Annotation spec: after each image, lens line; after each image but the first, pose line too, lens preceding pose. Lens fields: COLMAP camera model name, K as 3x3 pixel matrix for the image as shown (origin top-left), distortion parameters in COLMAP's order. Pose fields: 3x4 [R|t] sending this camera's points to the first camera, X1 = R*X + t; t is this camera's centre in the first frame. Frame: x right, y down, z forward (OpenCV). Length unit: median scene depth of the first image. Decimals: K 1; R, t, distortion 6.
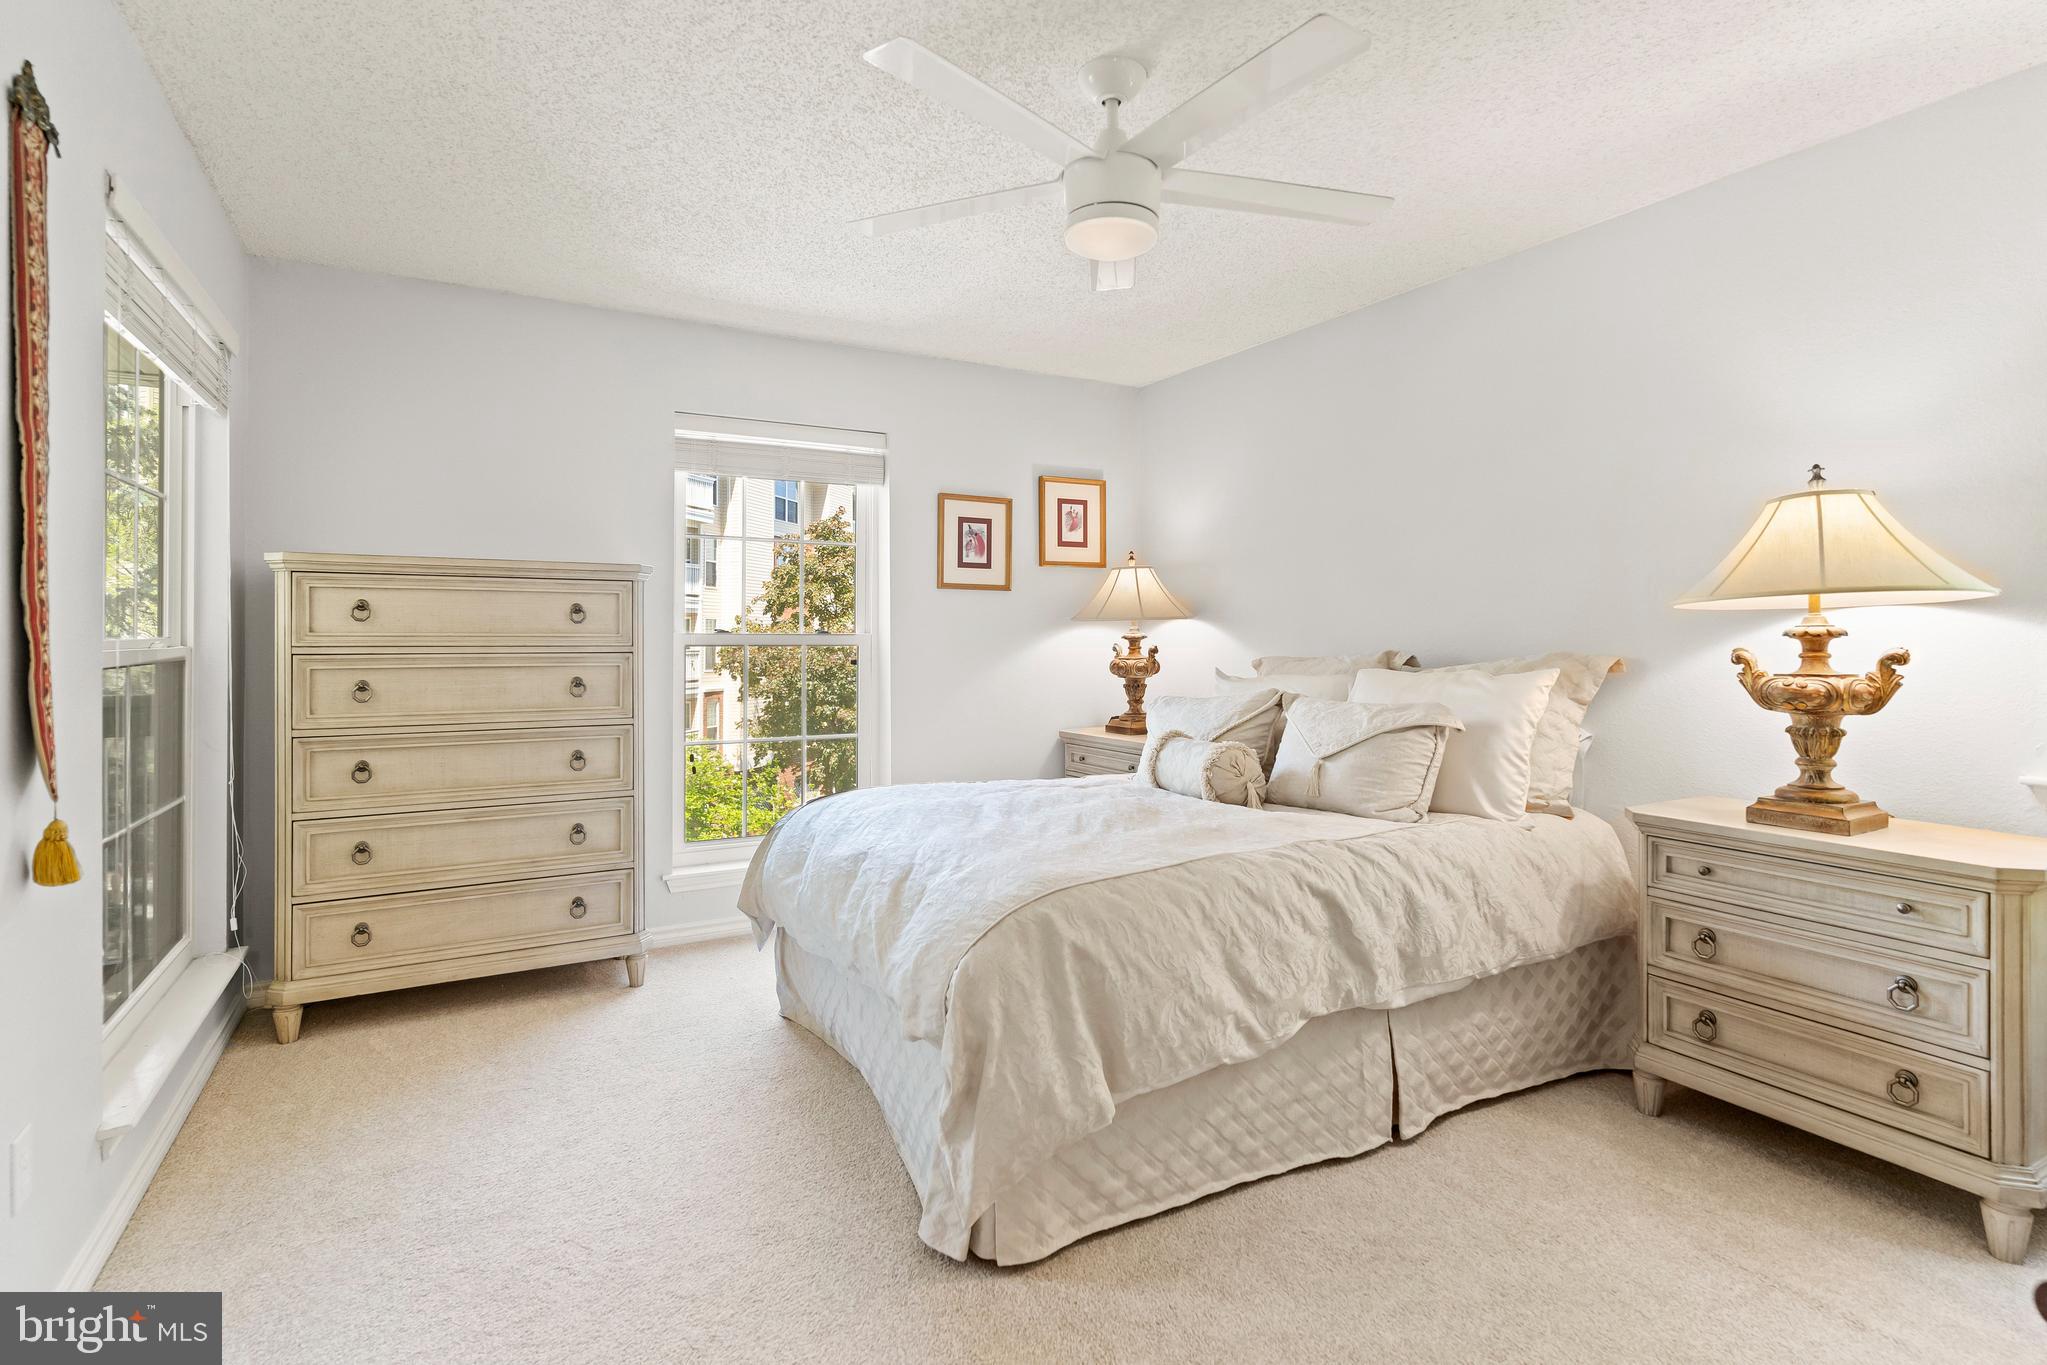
lens RADIAL K [[991.6, 0, 1028.4], [0, 991.6, 629.2], [0, 0, 1]] dist [0.000273, -0.000117]
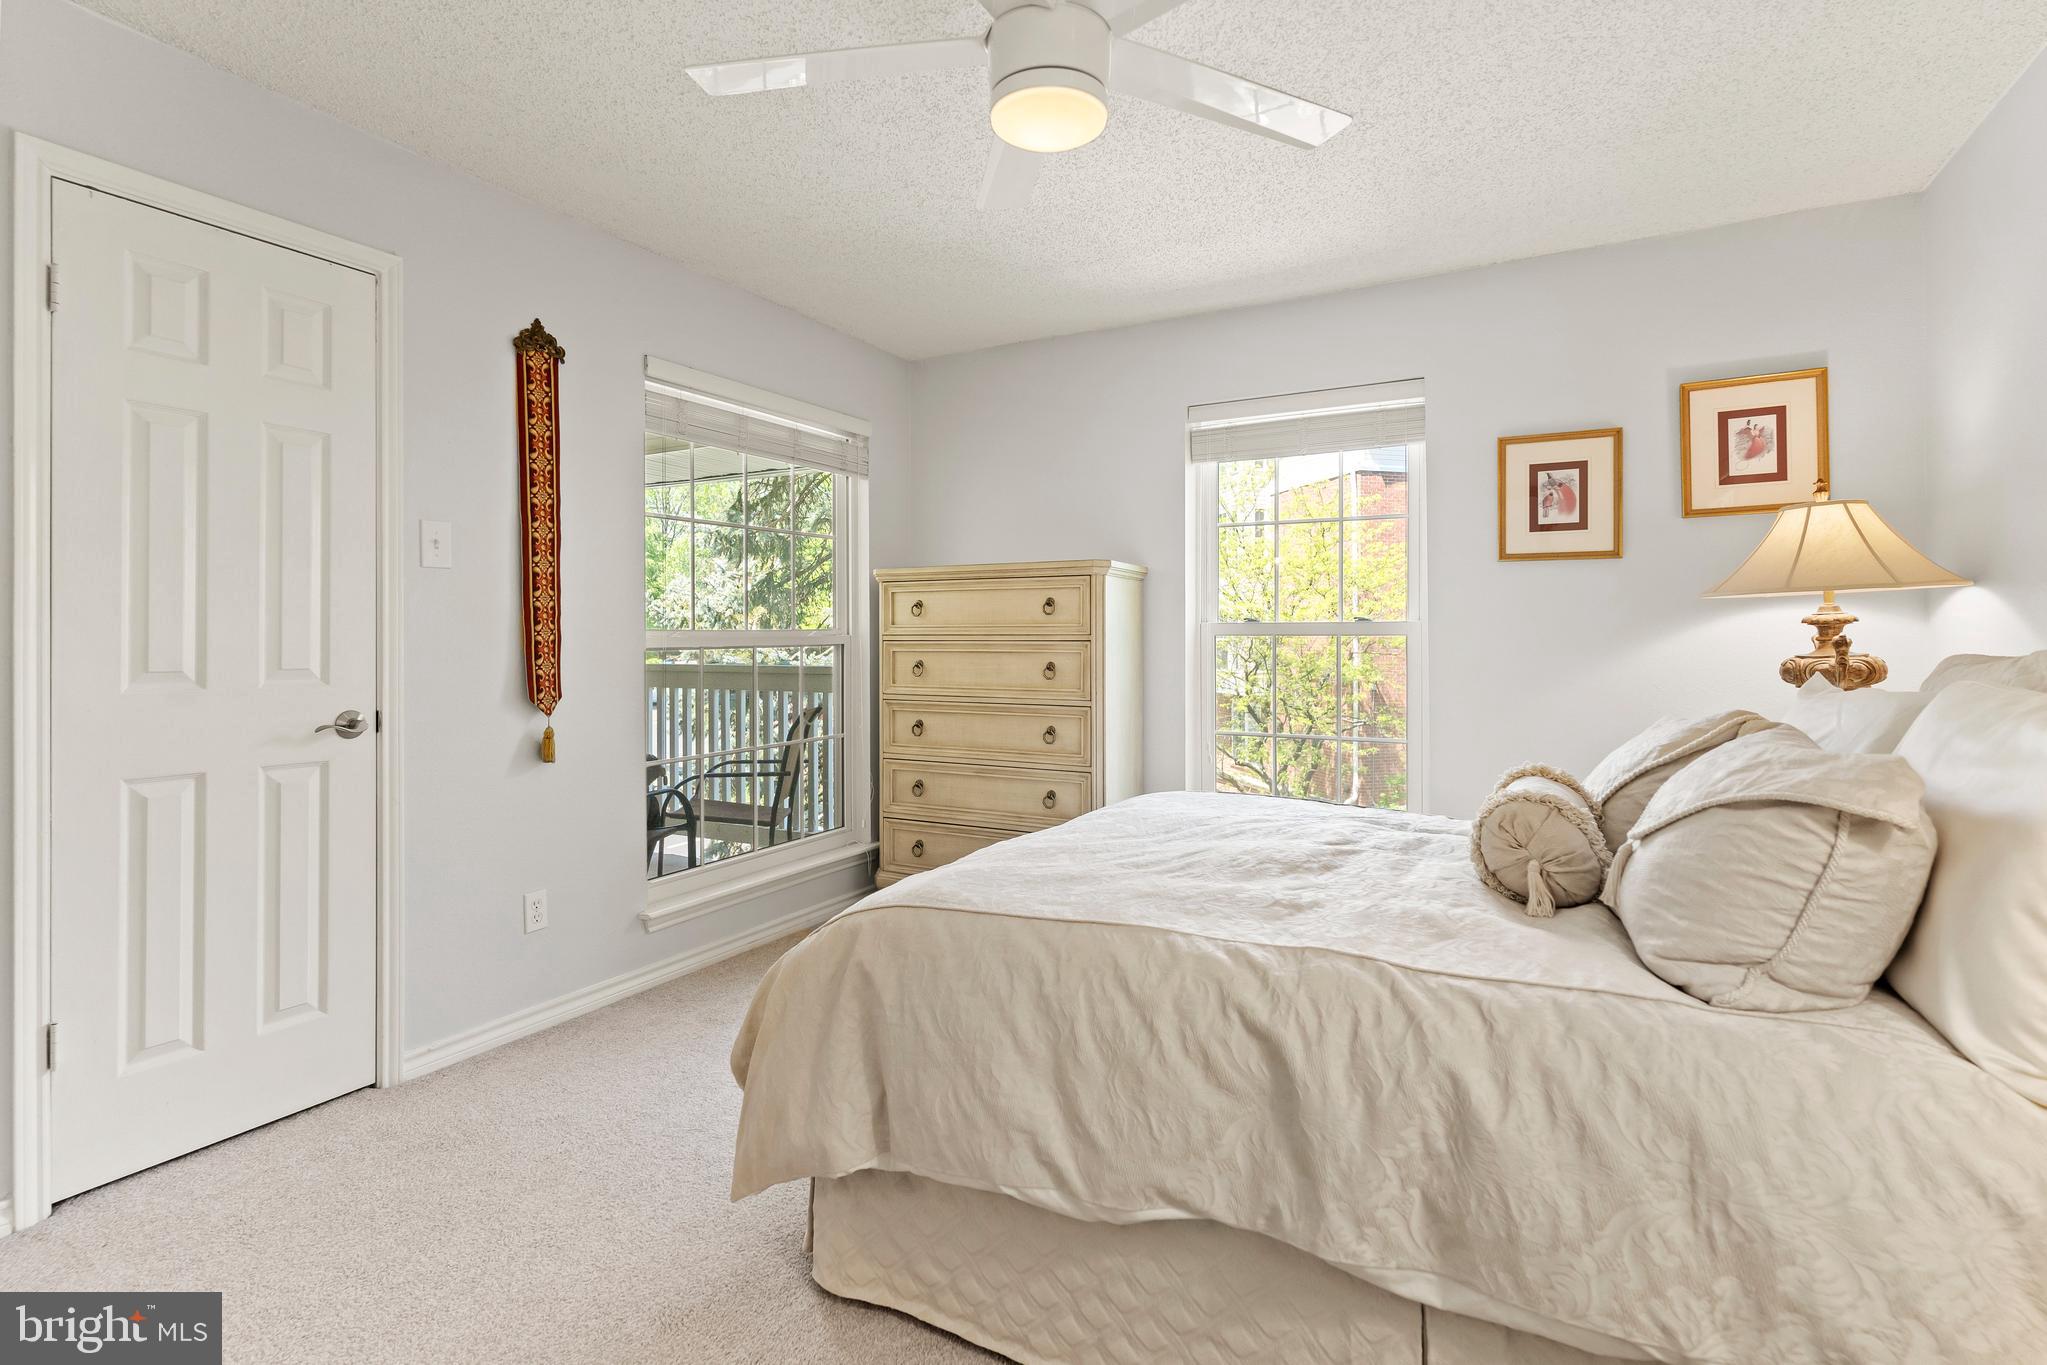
lens RADIAL K [[991.6, 0, 1028.4], [0, 991.6, 629.2], [0, 0, 1]] dist [0.000273, -0.000117]
pose [[0.527258, -0.006173, -0.849683, 0.367179], [0.011416, 0.999935, -0.000180, 0.007609], [0.849629, -0.009605, 0.527294, 0.275626]]
